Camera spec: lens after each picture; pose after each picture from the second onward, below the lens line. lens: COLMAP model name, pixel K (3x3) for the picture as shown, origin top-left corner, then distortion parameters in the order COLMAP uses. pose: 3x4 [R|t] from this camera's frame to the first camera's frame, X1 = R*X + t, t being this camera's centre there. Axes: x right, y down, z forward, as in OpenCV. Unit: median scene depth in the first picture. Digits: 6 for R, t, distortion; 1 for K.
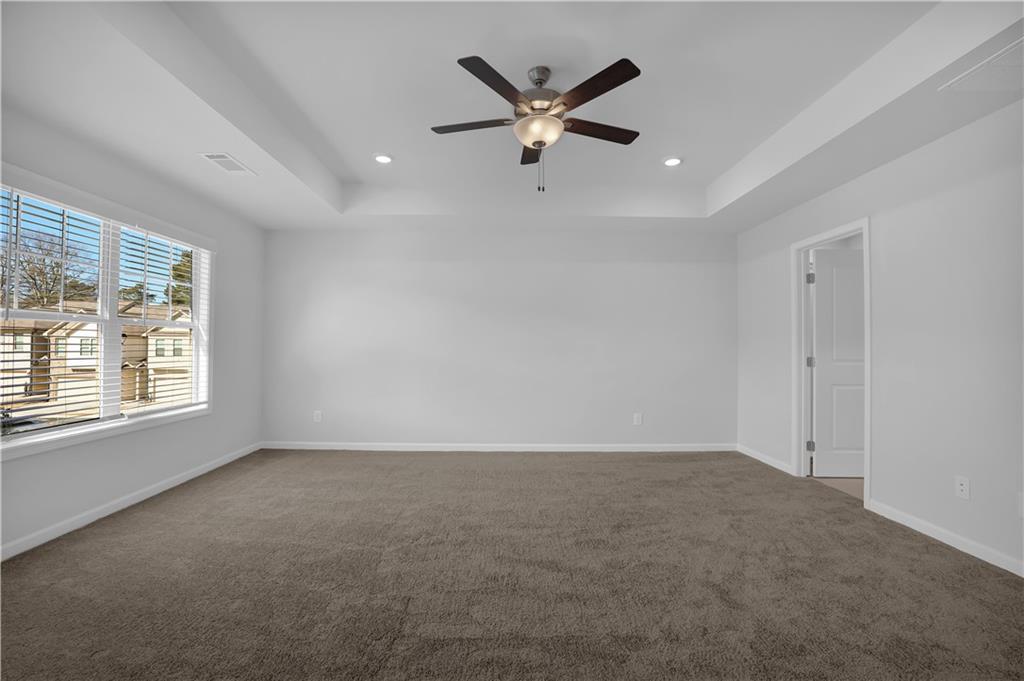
lens RADIAL K [[462.0, 0, 512.0], [0, 462.0, 340.5], [0, 0, 1]] dist [-0.036145, 0.000895]
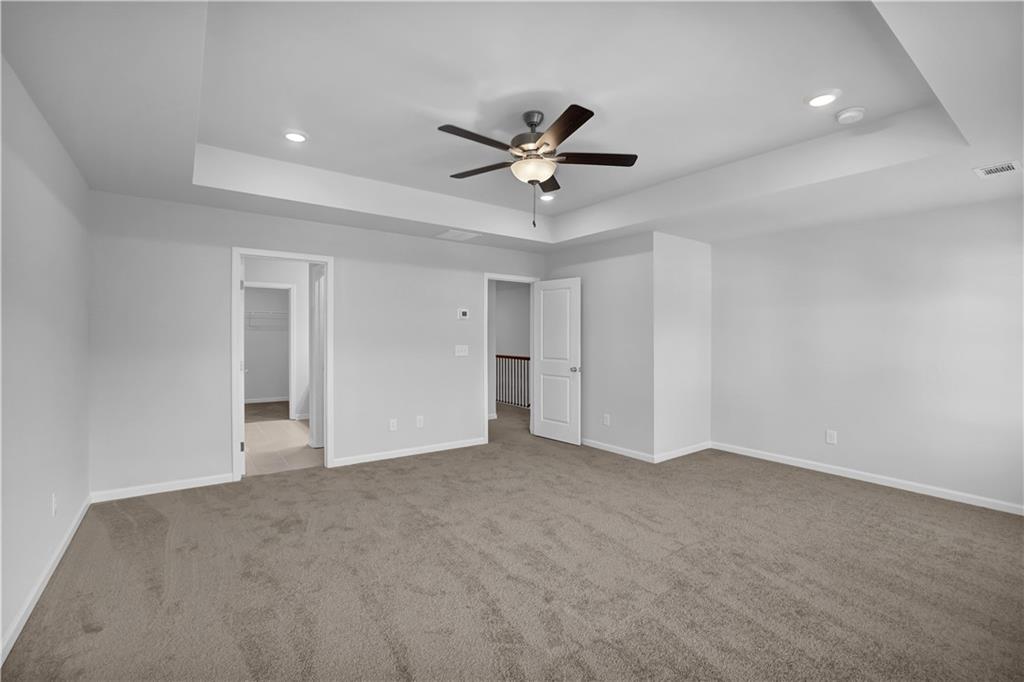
lens RADIAL K [[462.0, 0, 512.0], [0, 462.0, 341.0], [0, 0, 1]] dist [-0.036145, 0.000895]
pose [[-0.592783, -0.004171, 0.805352, -0.585648], [-0.014181, 0.999886, -0.005260, -0.007115], [-0.805237, -0.014539, -0.592774, 1.268070]]
